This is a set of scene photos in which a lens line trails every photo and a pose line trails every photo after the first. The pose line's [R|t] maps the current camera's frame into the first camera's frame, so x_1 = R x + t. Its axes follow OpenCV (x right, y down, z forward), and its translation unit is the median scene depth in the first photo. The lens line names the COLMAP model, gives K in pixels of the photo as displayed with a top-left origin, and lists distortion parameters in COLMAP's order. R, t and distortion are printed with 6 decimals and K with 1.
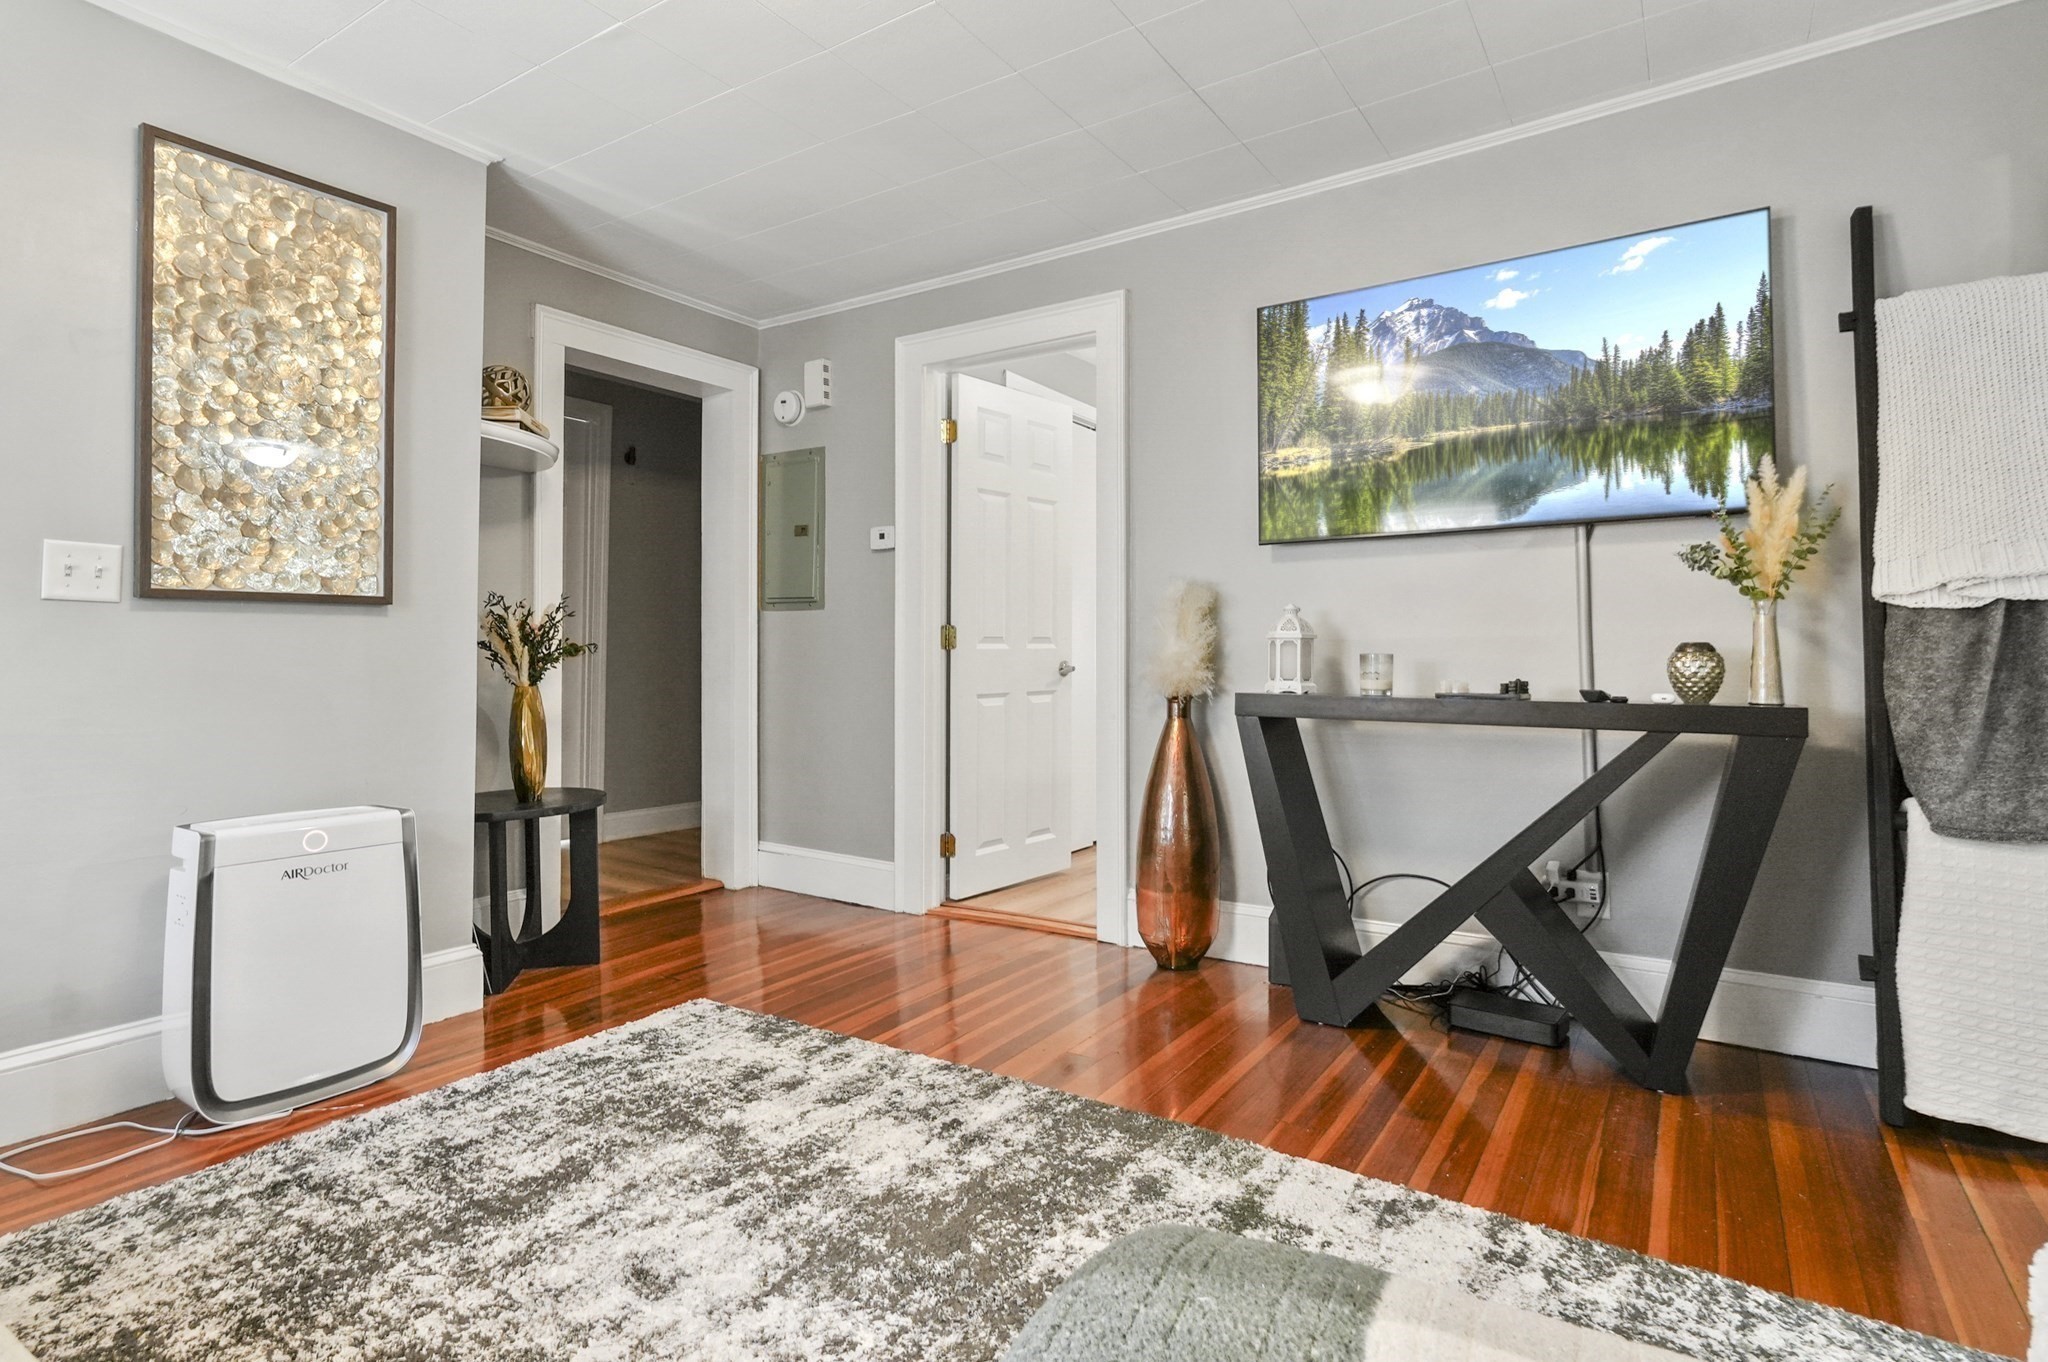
lens RADIAL K [[1027.8, 0, 1023.7], [0, 1027.8, 642.6], [0, 0, 1]] dist [-0.000253, 0.001187]
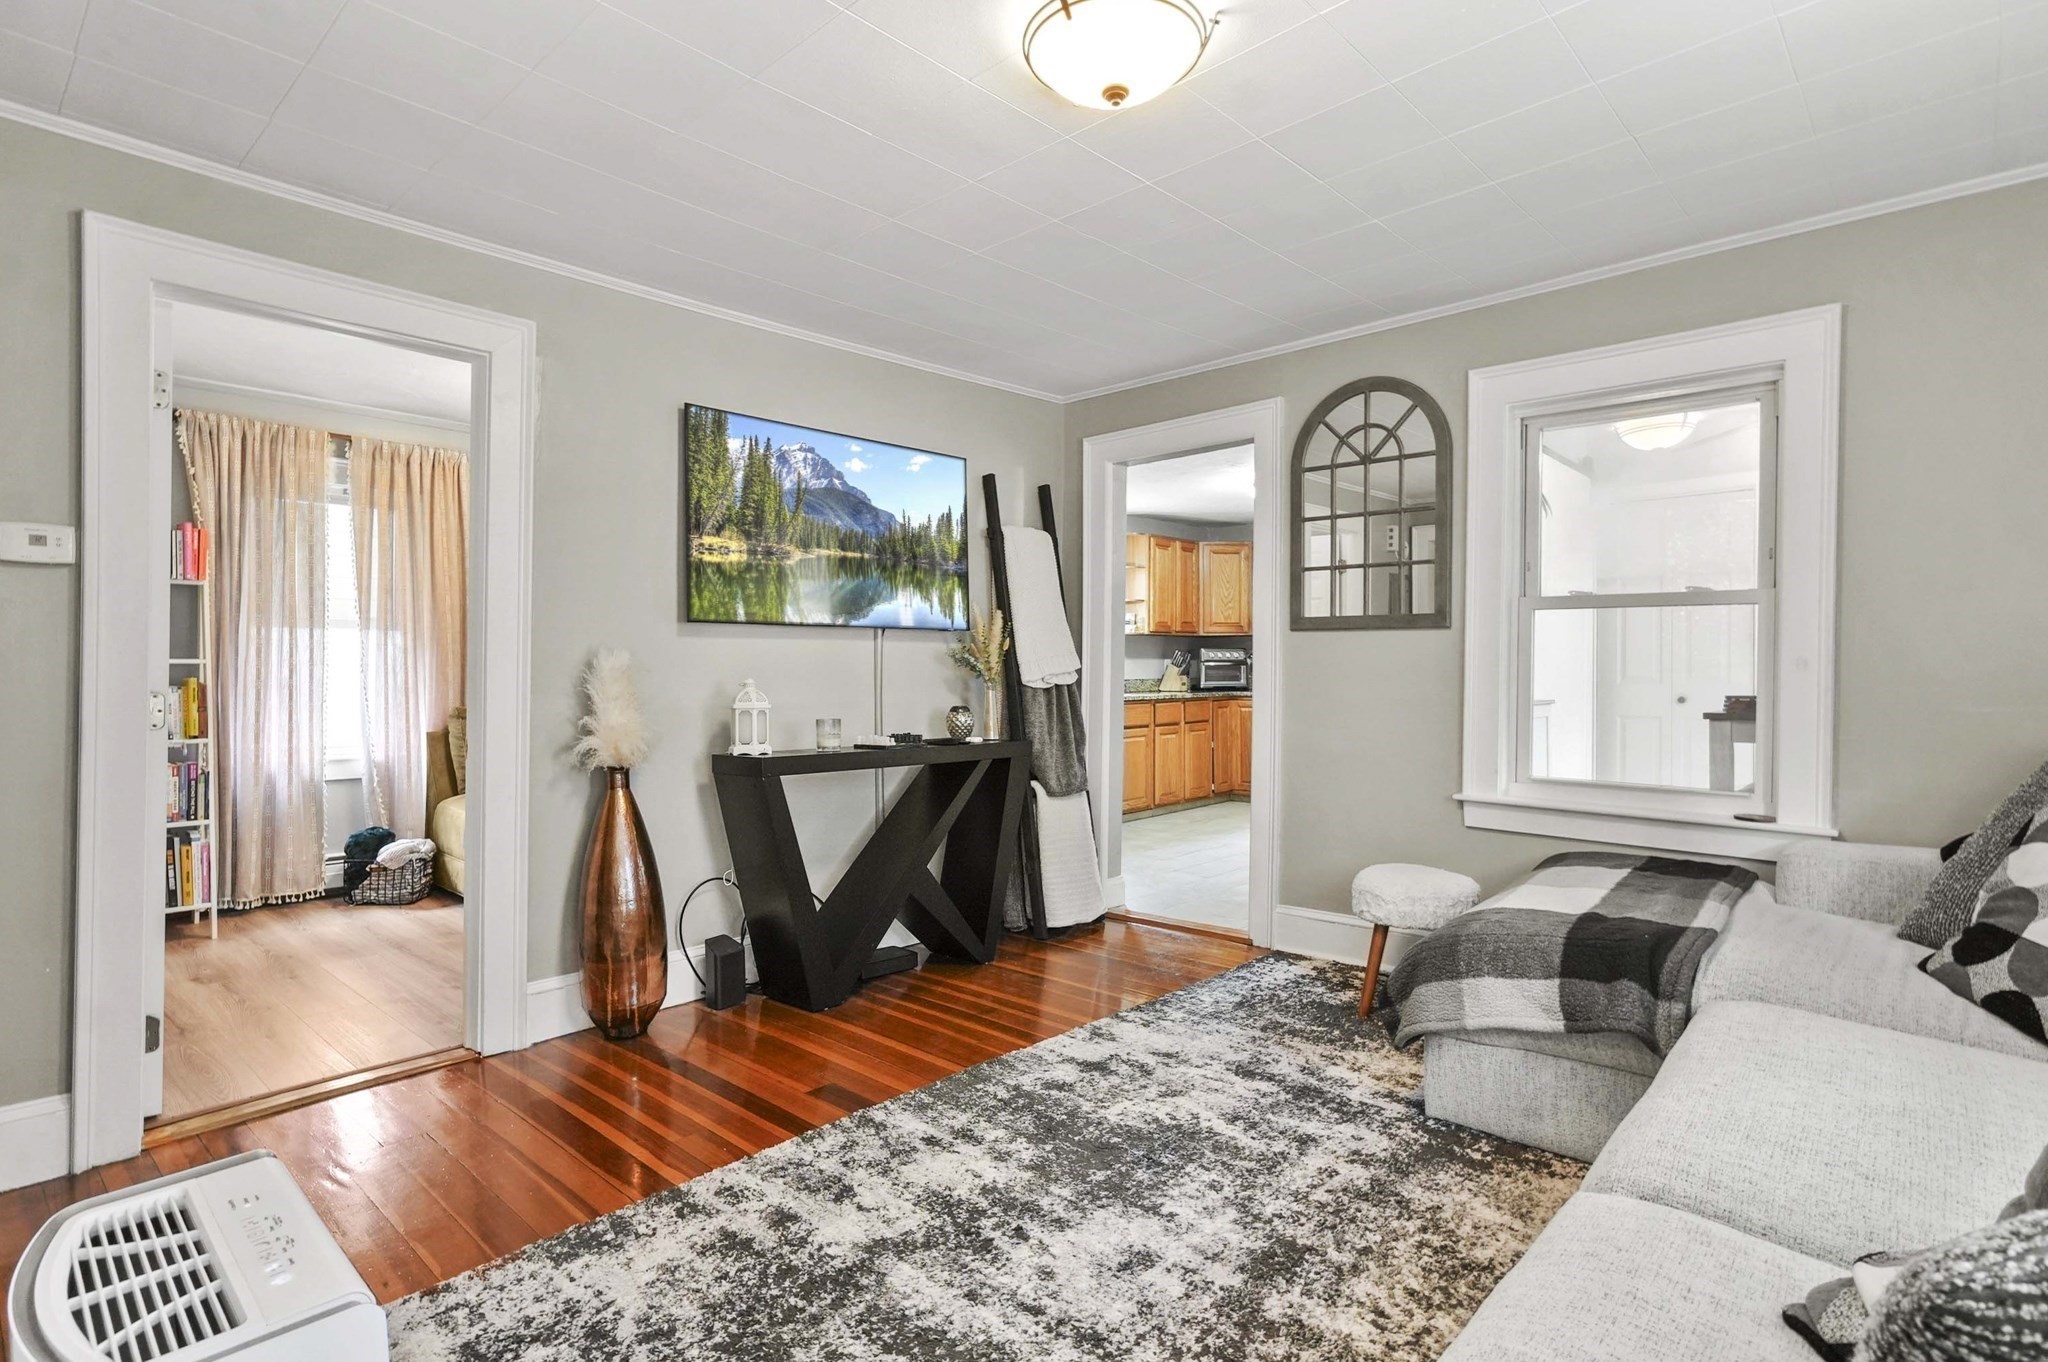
lens RADIAL K [[1019.5, 0, 1049.7], [0, 1019.5, 665.7], [0, 0, 1]] dist [-0.000875, 0.001696]
pose [[0.160195, 0.005926, 0.987068, -1.080287], [-0.012682, 0.999912, -0.003945, -0.064758], [-0.987004, -0.011886, 0.160256, 0.615420]]
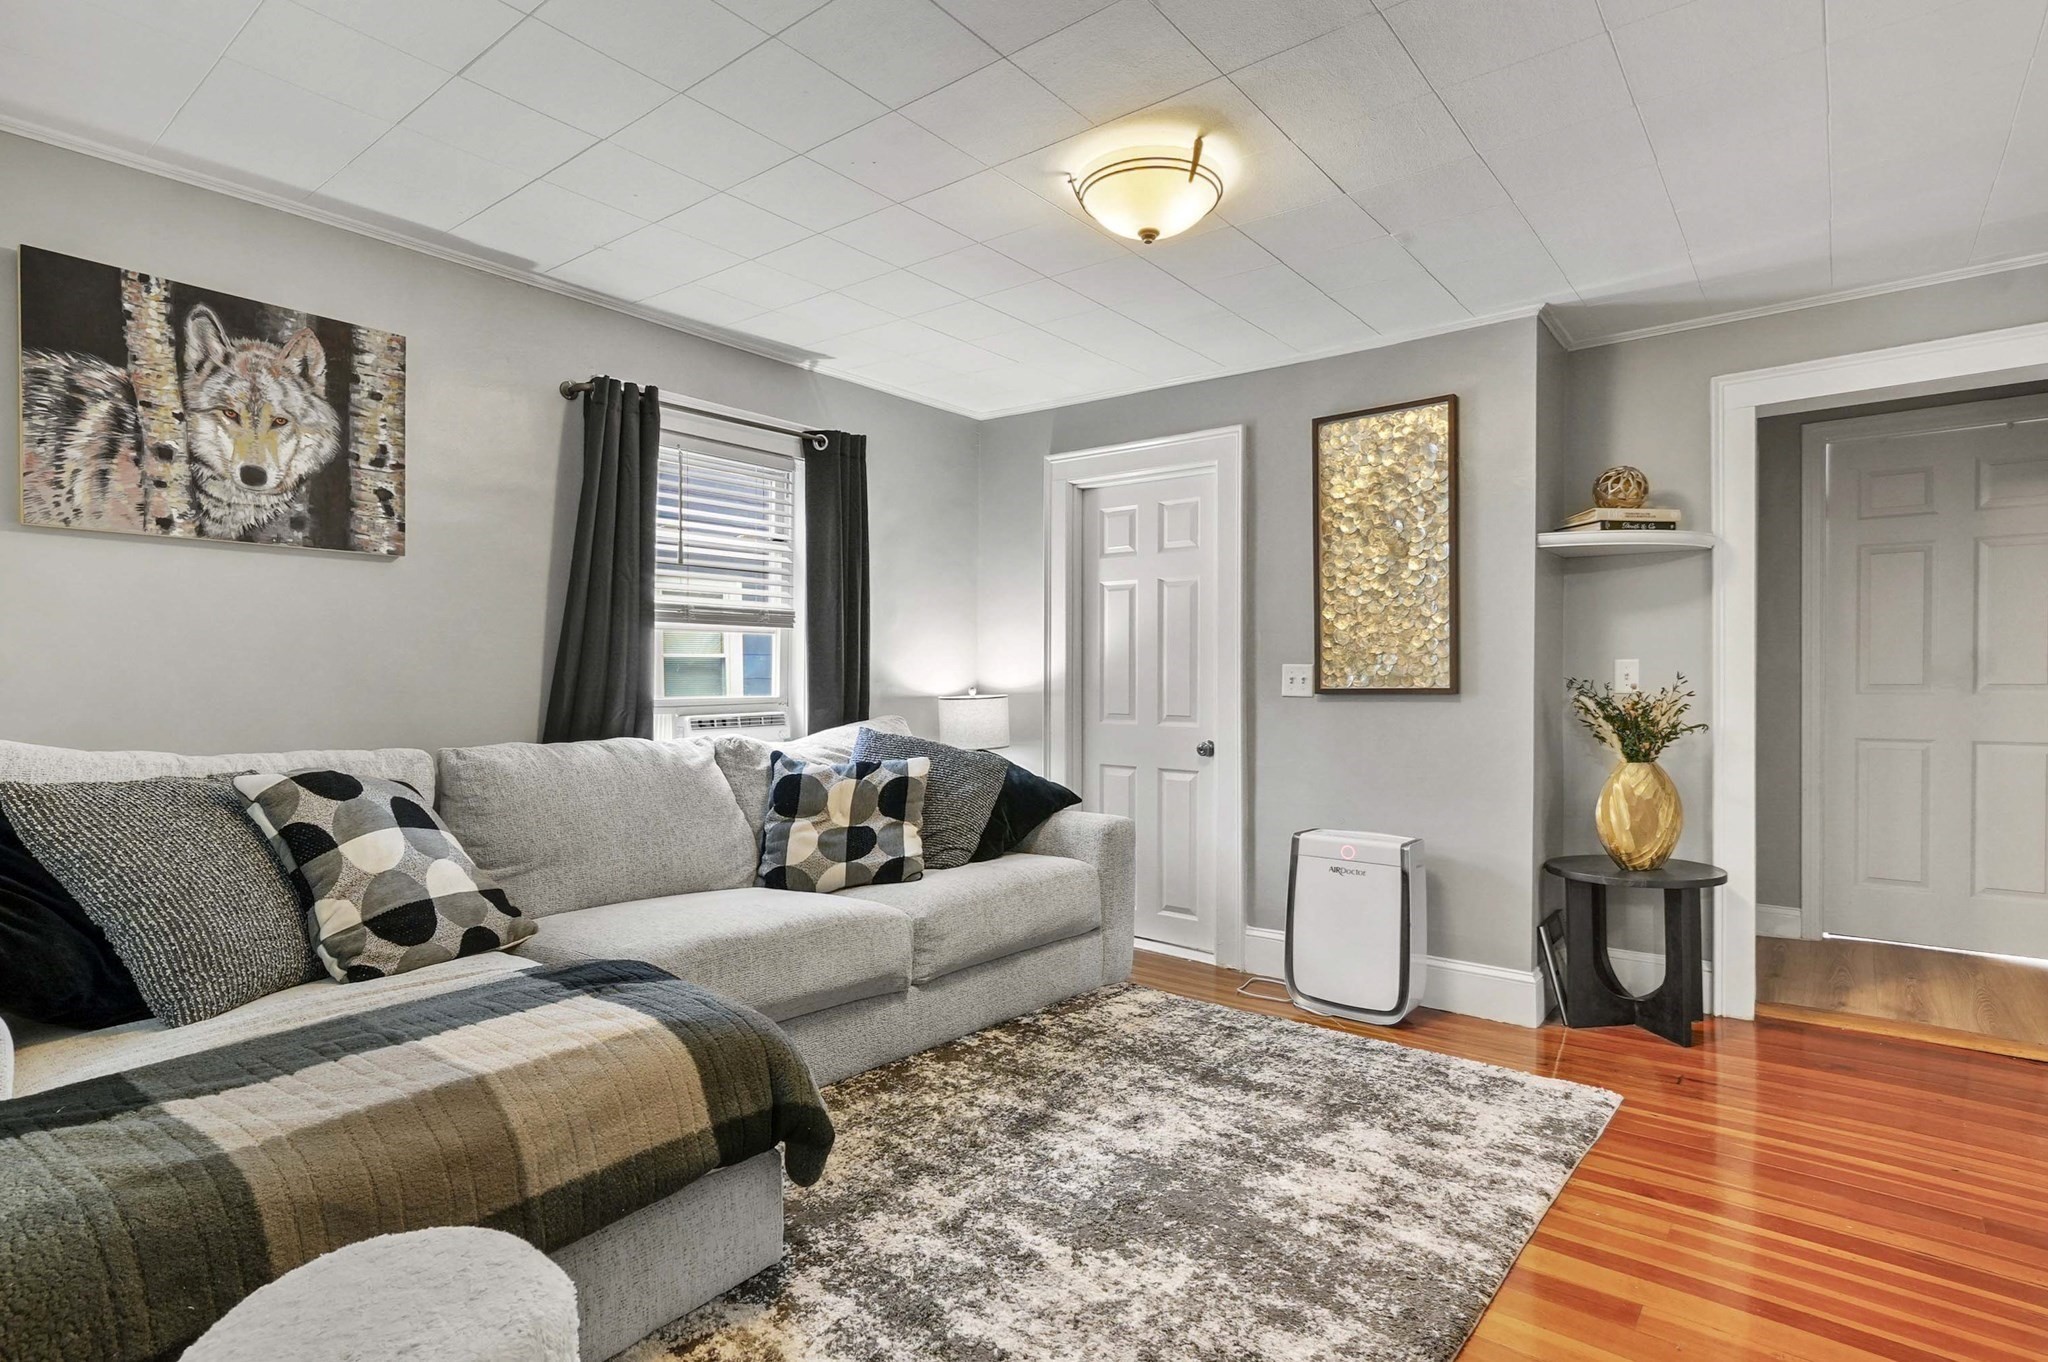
lens RADIAL K [[1034.7, 0, 1054.5], [0, 1034.7, 693.3], [0, 0, 1]] dist [-0.000376, 0.000209]
pose [[-0.085377, 0.013066, -0.996263, 0.896784], [0.014526, 0.999824, 0.011868, -0.070600], [0.996243, -0.013458, -0.085552, 0.692743]]
